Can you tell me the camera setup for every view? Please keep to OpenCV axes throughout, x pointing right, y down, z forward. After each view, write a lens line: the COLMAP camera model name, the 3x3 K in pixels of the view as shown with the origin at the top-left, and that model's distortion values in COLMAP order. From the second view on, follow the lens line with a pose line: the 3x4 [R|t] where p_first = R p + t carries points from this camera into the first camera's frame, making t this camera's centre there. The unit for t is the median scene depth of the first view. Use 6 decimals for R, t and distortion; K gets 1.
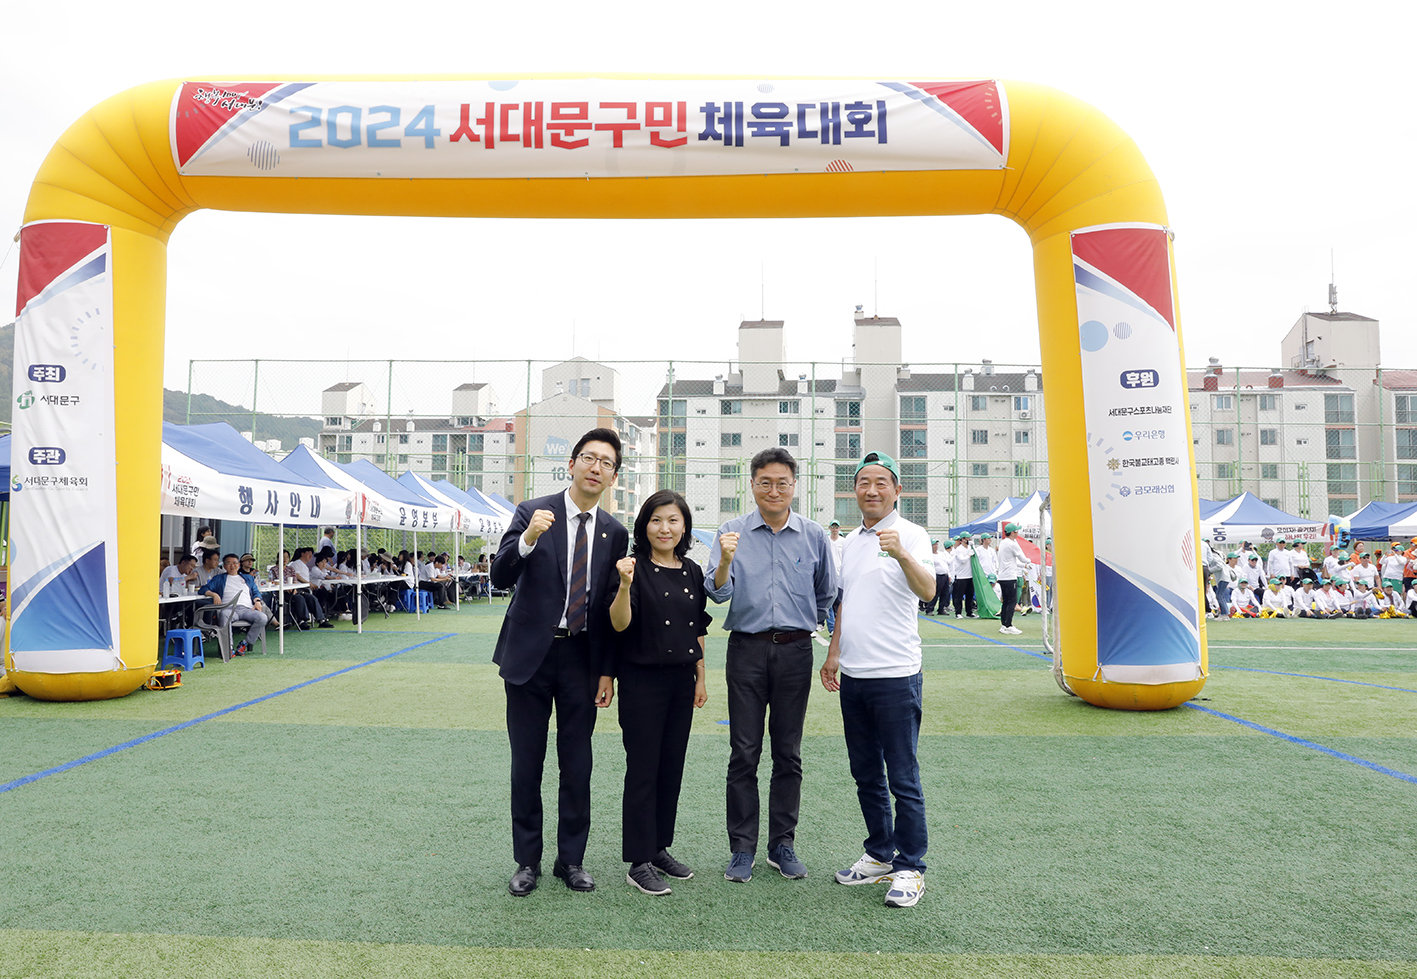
lens RADIAL K [[985.3, 0, 708.5], [0, 985.3, 489.5], [0, 0, 1]] dist [-0.089880, 0.049289]
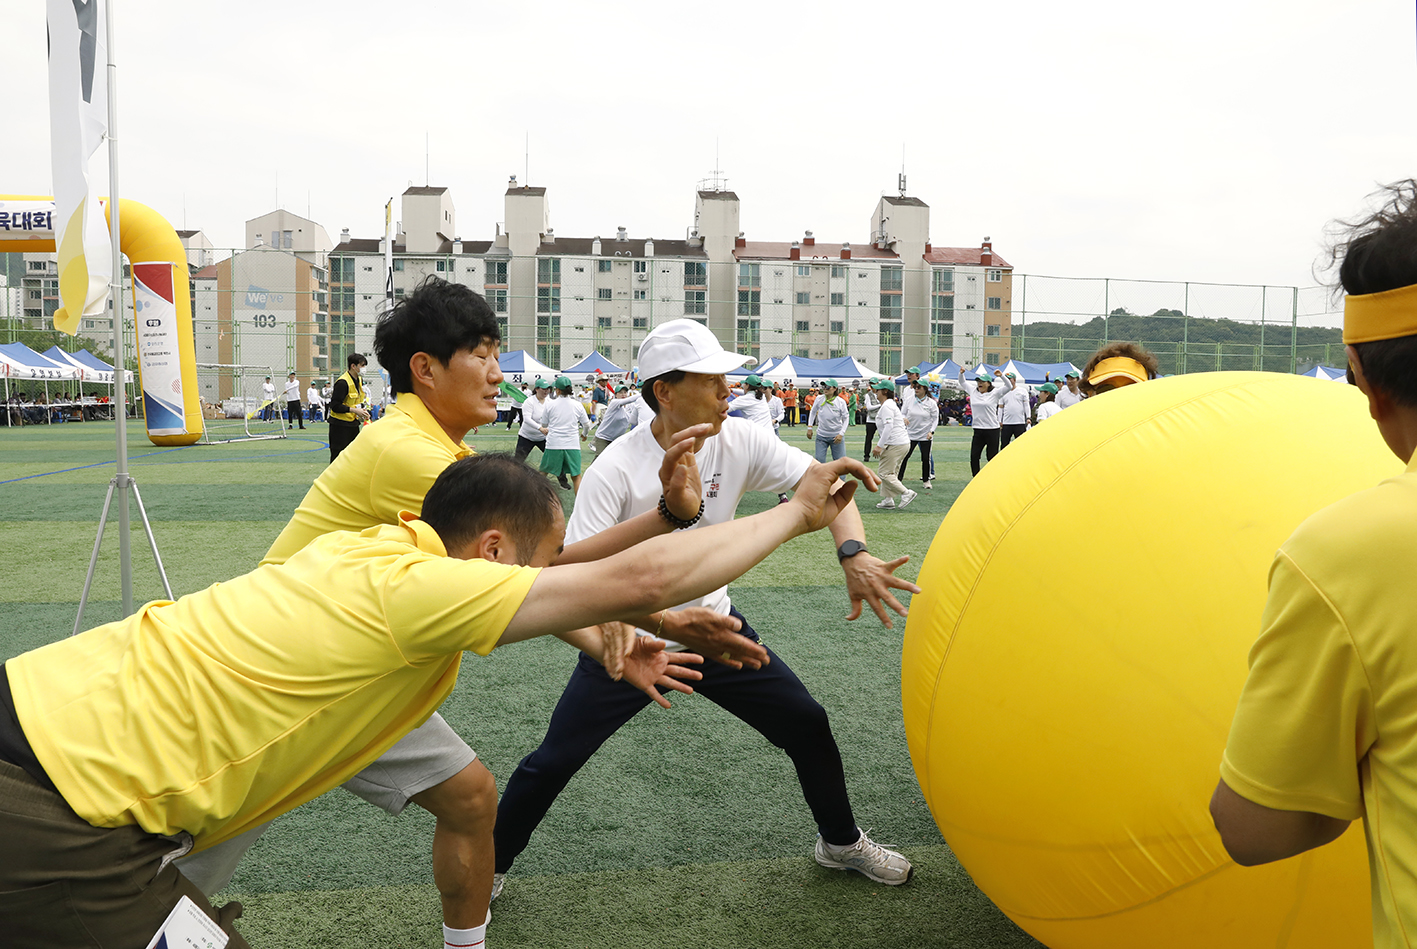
lens RADIAL K [[992.2, 0, 708.5], [0, 992.2, 474.5], [0, 0, 1]] dist [-0.107232, 0.075568]
pose [[0.980066, -0.015523, 0.198064, 0.159969], [-0.013347, 0.989546, 0.143596, -0.011521], [-0.198223, -0.143377, 0.969614, -0.221054]]
